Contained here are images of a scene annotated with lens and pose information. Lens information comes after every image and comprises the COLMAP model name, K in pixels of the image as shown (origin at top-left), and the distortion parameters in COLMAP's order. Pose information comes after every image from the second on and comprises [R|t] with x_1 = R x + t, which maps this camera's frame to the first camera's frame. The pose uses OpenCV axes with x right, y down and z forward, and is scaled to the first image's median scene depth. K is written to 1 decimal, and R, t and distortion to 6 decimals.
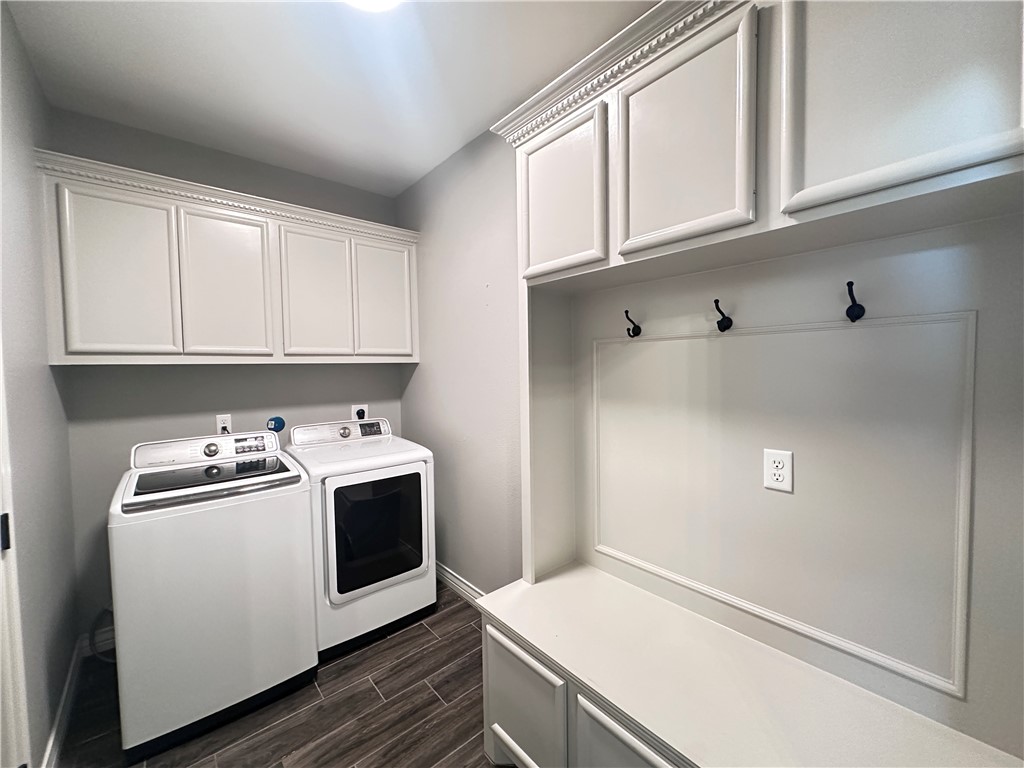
lens RADIAL K [[409.6, 0, 512.2], [0, 409.6, 384.7], [0, 0, 1]] dist [-0.005273, 0.001104]
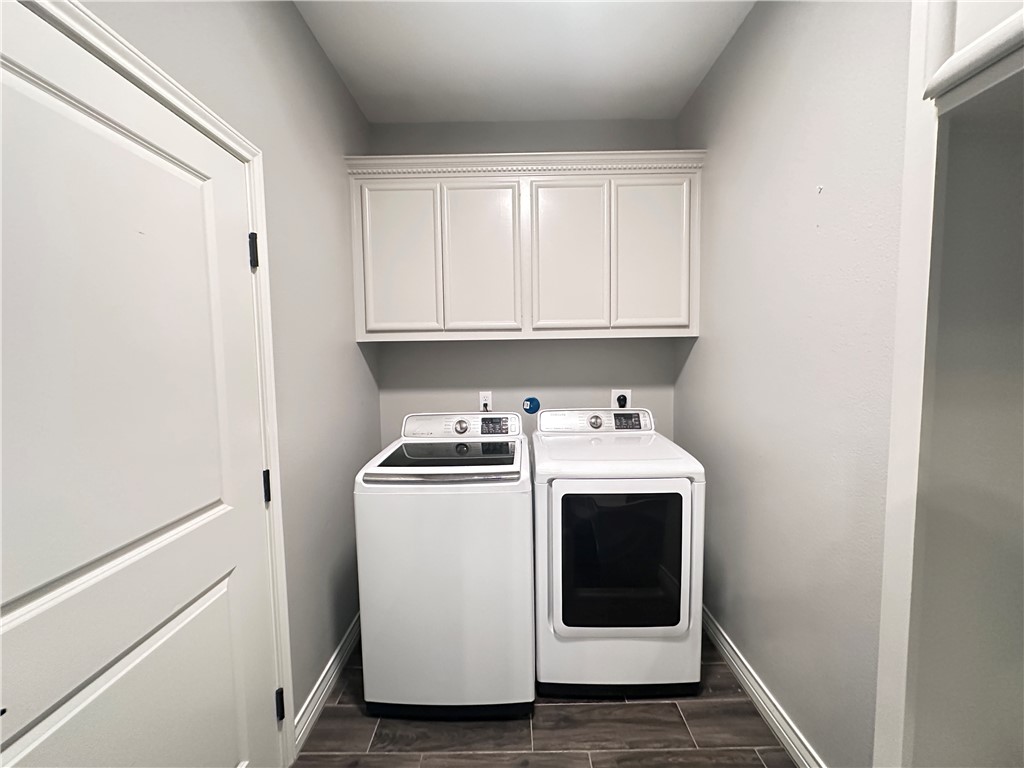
lens RADIAL K [[409.6, 0, 512.2], [0, 409.6, 384.7], [0, 0, 1]] dist [-0.005273, 0.001104]
pose [[0.757169, 0.051360, -0.651197, -0.002779], [-0.024180, 0.998425, 0.050632, 0.003621], [0.652771, -0.022591, 0.757218, 0.296548]]
